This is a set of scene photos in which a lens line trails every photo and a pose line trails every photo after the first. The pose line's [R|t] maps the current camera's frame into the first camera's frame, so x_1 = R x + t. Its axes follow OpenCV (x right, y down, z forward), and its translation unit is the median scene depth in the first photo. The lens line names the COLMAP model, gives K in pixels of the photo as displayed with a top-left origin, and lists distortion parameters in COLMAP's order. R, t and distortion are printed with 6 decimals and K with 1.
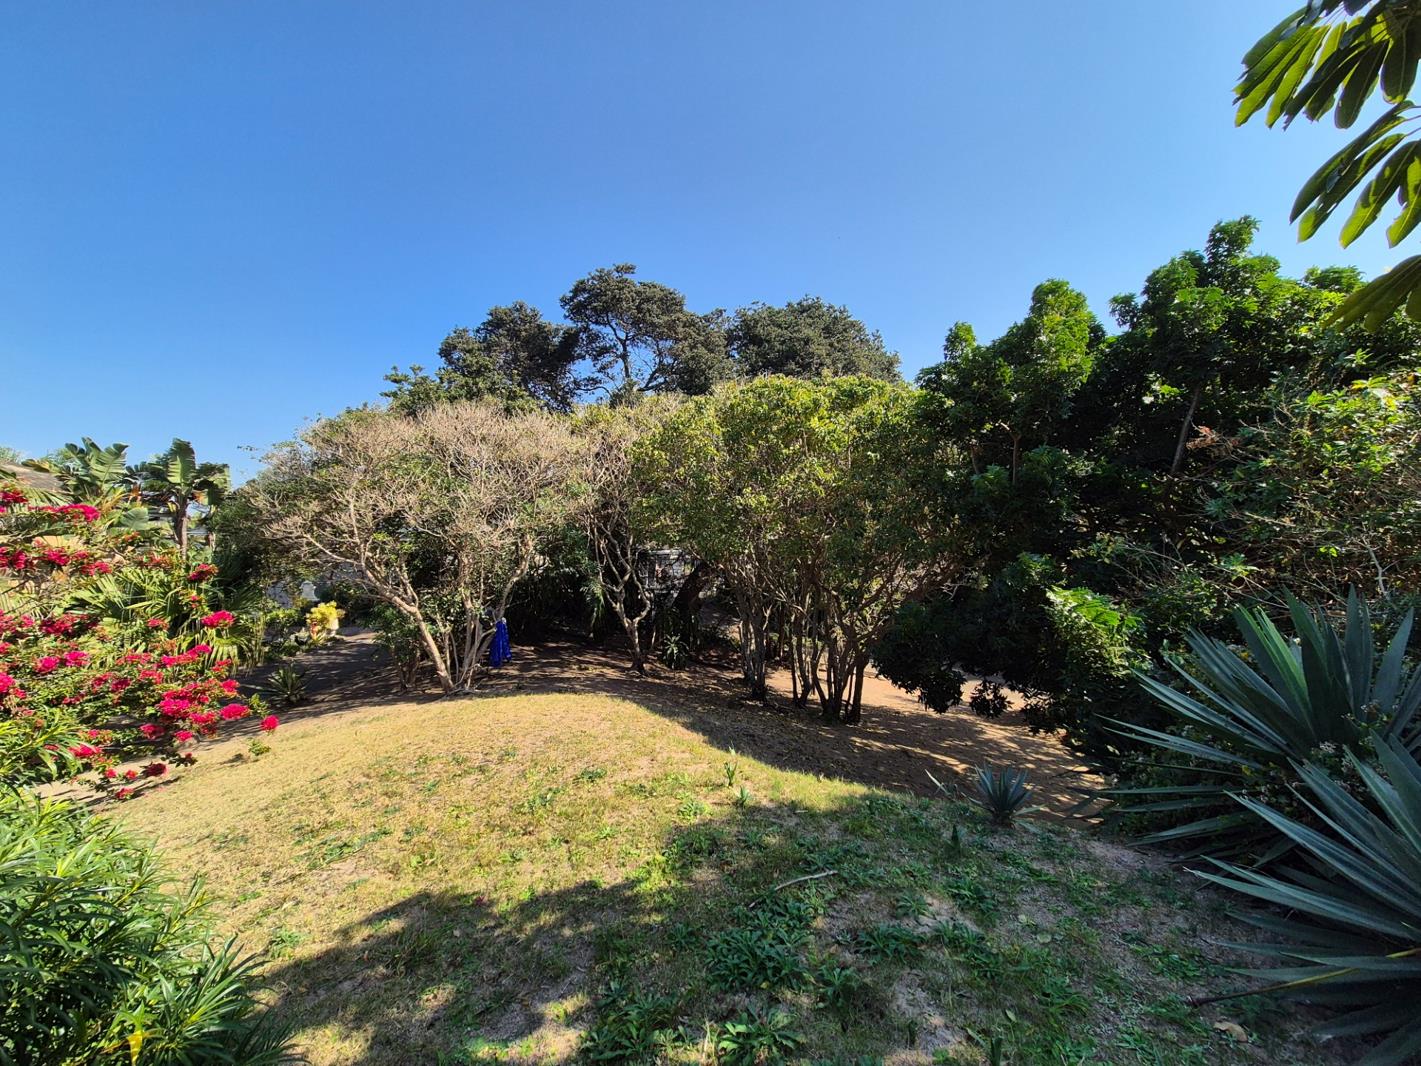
lens RADIAL K [[561.3, 0, 710.0], [0, 561.3, 529.4], [0, 0, 1]] dist [0.001524, 0.000211]
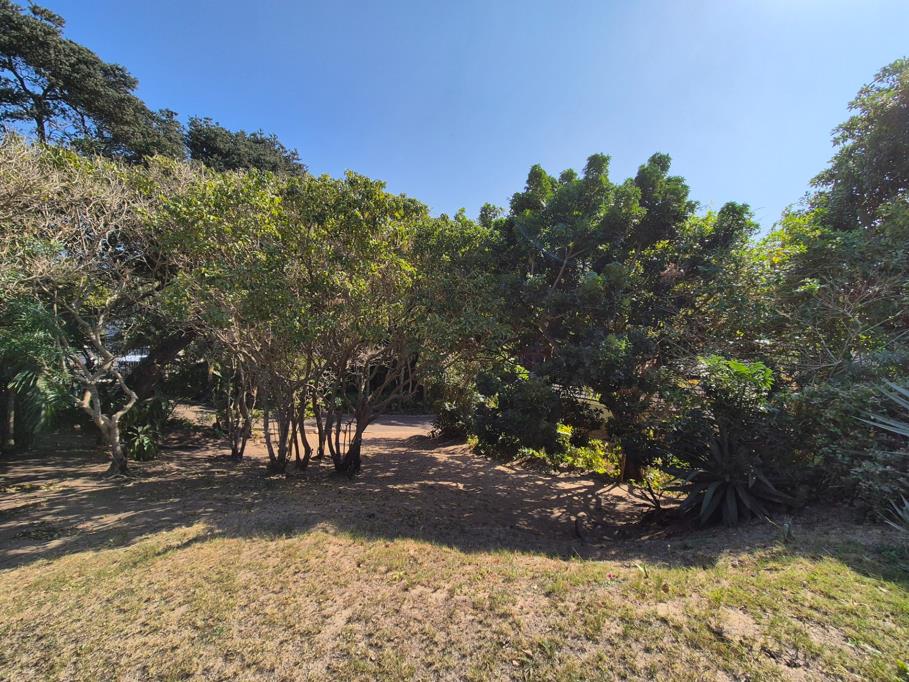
lens RADIAL K [[369.1, 0, 454.4], [0, 369.1, 332.7], [0, 0, 1]] dist [0.000867, 0.000119]
pose [[0.718600, 0.011423, 0.695330, -0.151990], [-0.023920, 0.999679, 0.008298, 0.016962], [-0.695013, -0.022595, 0.718642, 0.227418]]
